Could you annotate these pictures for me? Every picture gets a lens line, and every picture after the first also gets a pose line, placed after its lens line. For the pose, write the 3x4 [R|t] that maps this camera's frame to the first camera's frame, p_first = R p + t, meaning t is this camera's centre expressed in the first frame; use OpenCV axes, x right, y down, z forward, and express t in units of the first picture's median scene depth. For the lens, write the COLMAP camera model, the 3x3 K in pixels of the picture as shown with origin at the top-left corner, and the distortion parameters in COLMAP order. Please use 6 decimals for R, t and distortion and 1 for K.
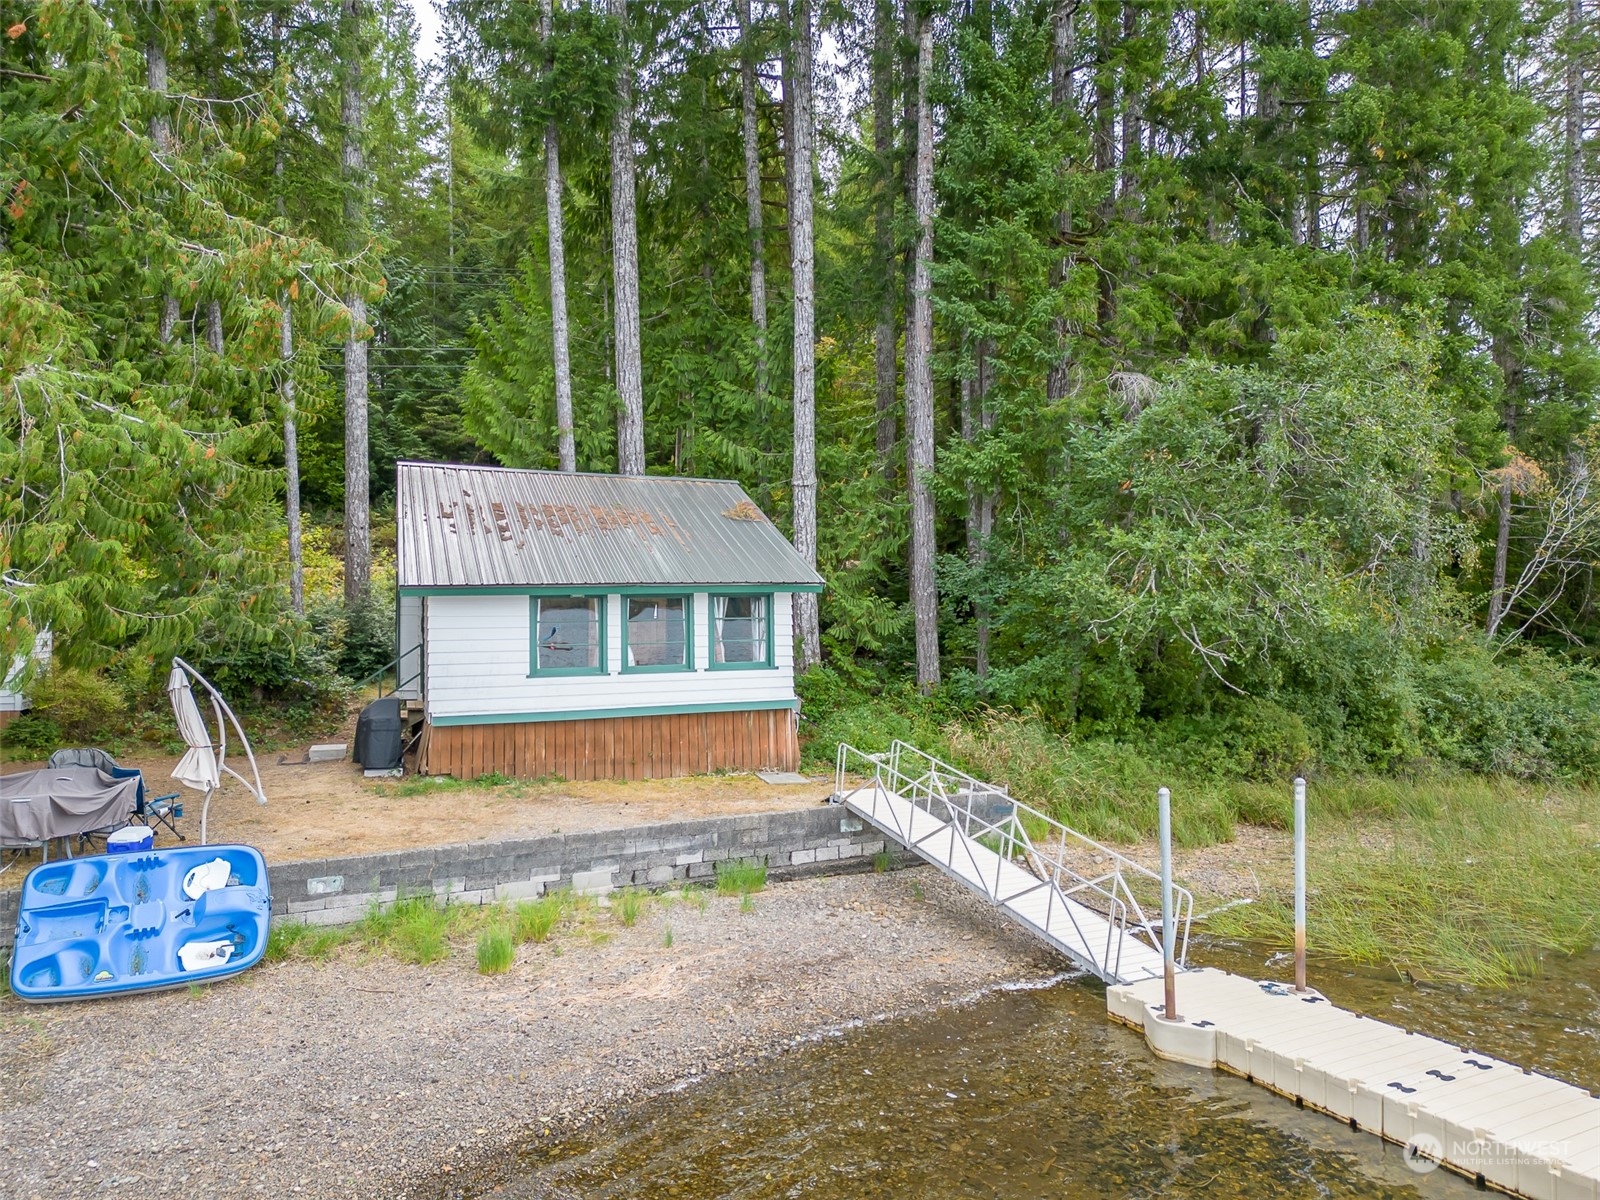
lens RADIAL K [[1118.4, 0, 813.4], [0, 1118.4, 601.4], [0, 0, 1]] dist [0.095357, -0.096959]
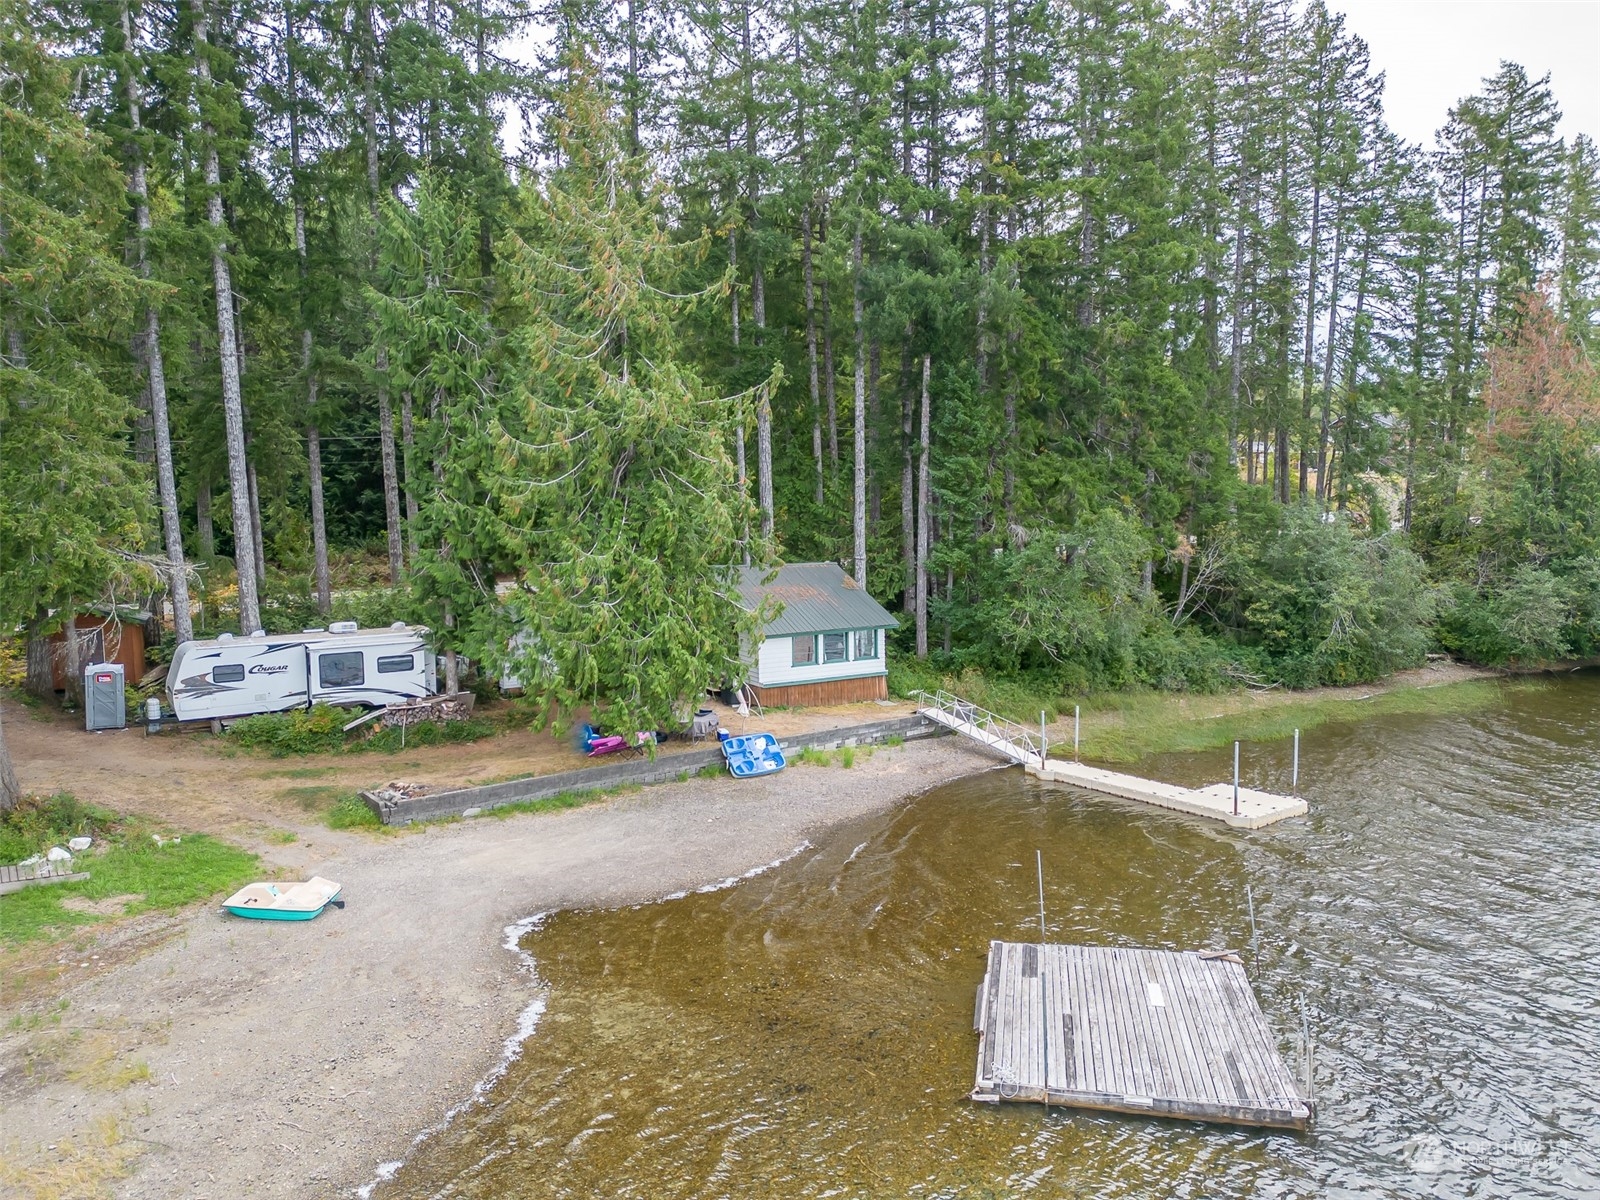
lens RADIAL K [[1118.4, 0, 813.4], [0, 1118.4, 601.4], [0, 0, 1]] dist [0.095357, -0.096959]
pose [[0.988482, -0.015945, 0.150498, -0.576313], [0.000812, 0.994979, 0.100085, -0.328976], [-0.151338, -0.098810, 0.983531, -1.453195]]
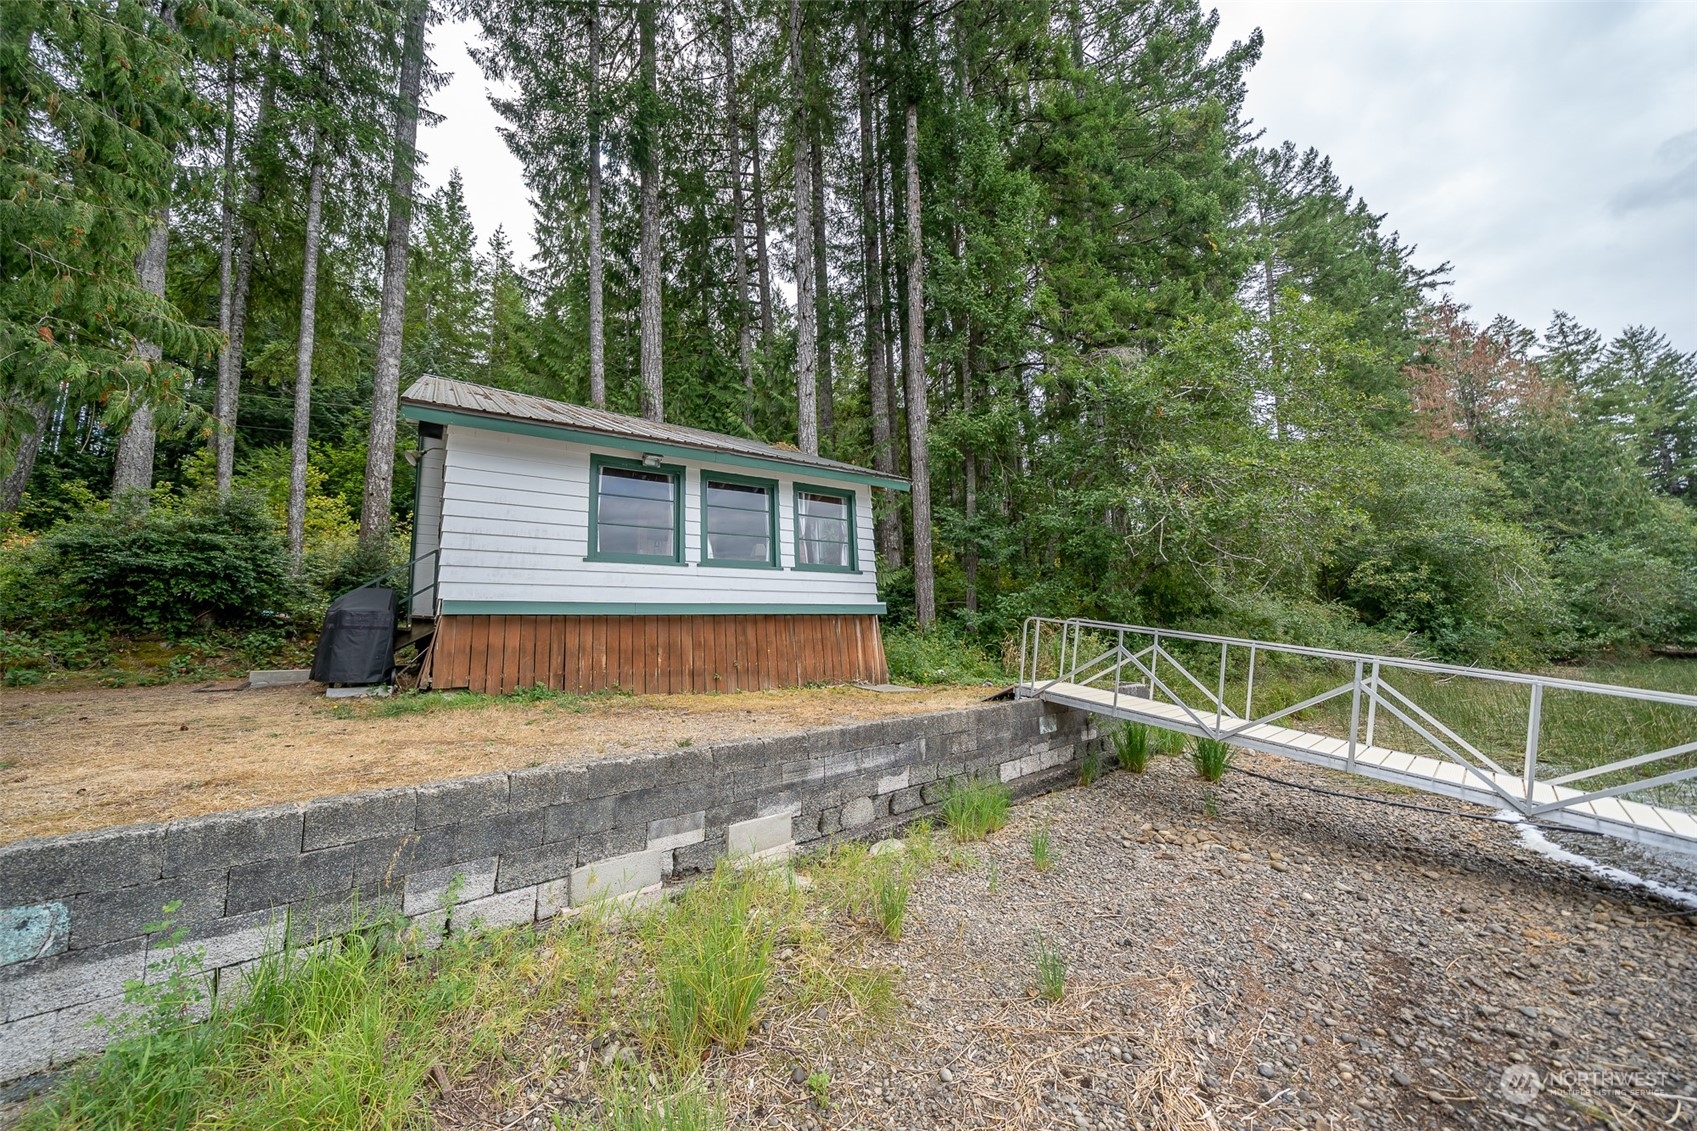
lens RADIAL K [[598.8, 0, 838.8], [0, 598.8, 561.9], [0, 0, 1]] dist [-0.000431, 0.000062]
pose [[0.972073, 0.009368, 0.234493, -0.178953], [0.023640, 0.990212, -0.137557, 0.127232], [-0.233487, 0.139259, 0.962336, 0.559441]]
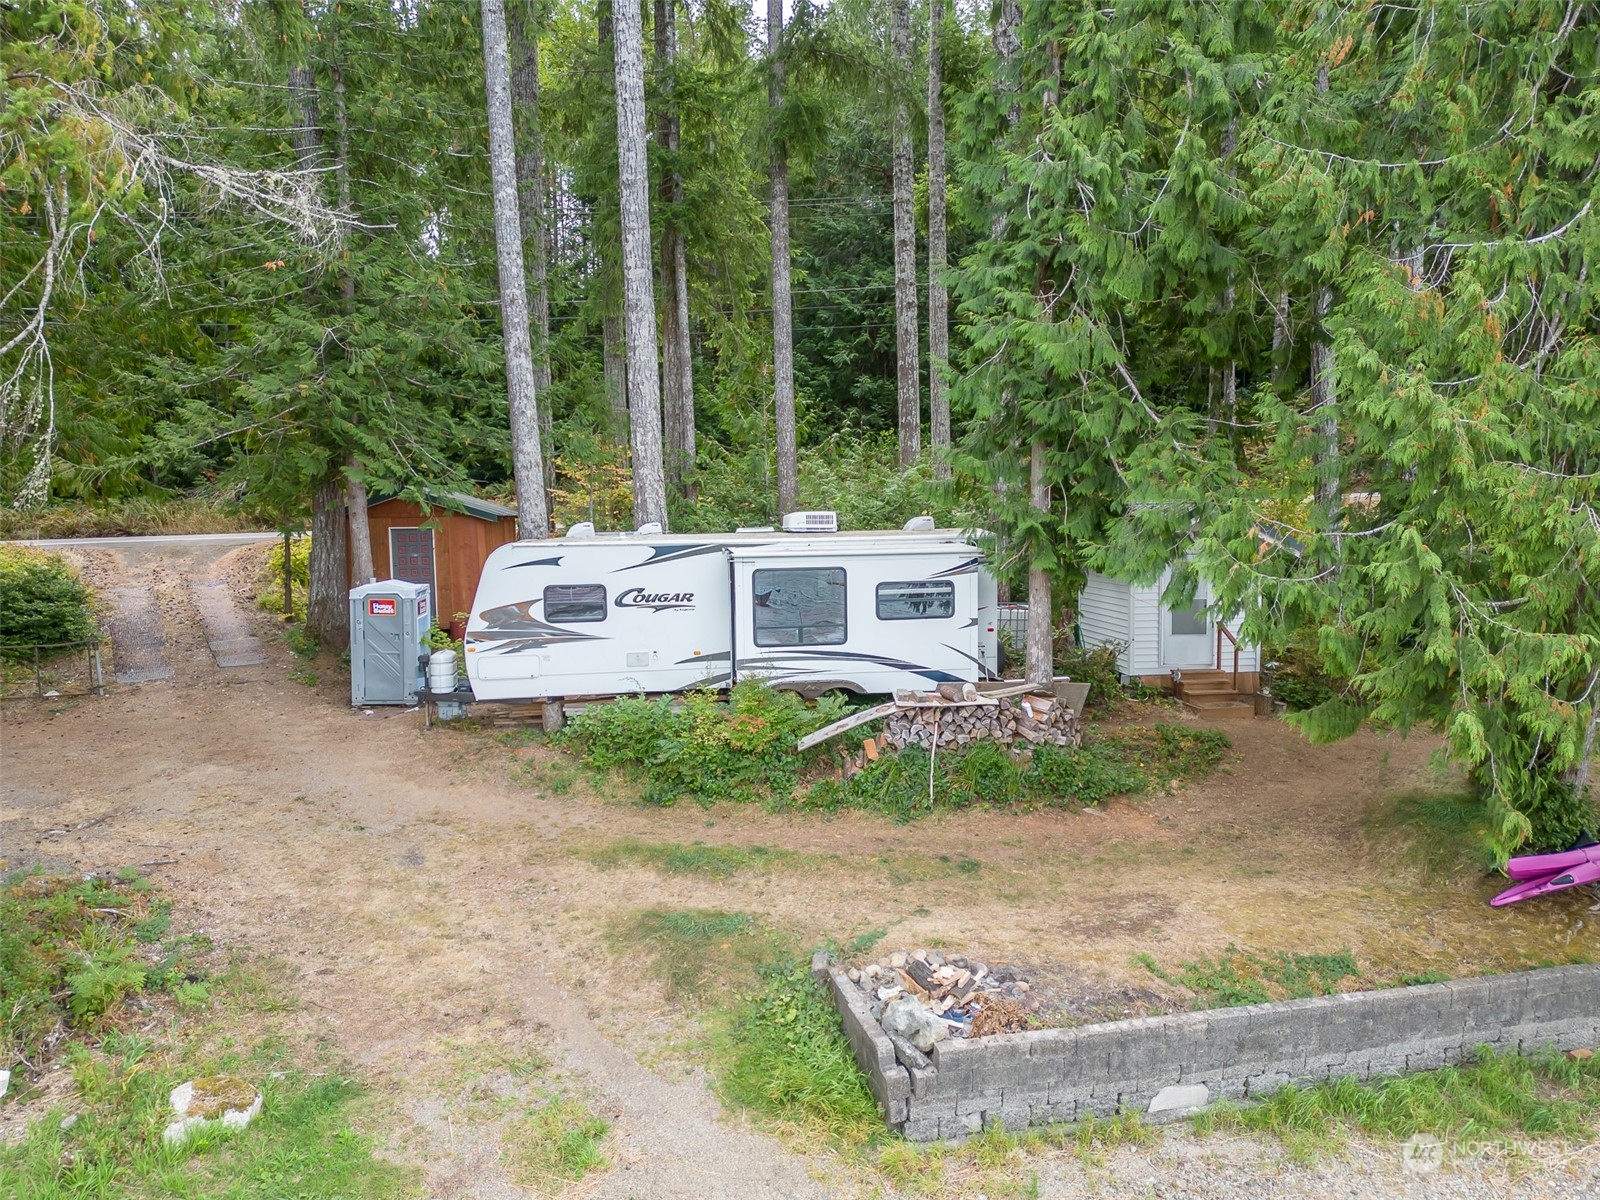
lens RADIAL K [[1118.4, 0, 813.4], [0, 1118.4, 601.4], [0, 0, 1]] dist [0.095357, -0.096959]
pose [[0.964257, 0.013818, -0.264609, -0.881241], [0.012452, 0.995173, 0.097346, -0.082826], [0.264677, -0.097161, 0.959430, -0.112916]]
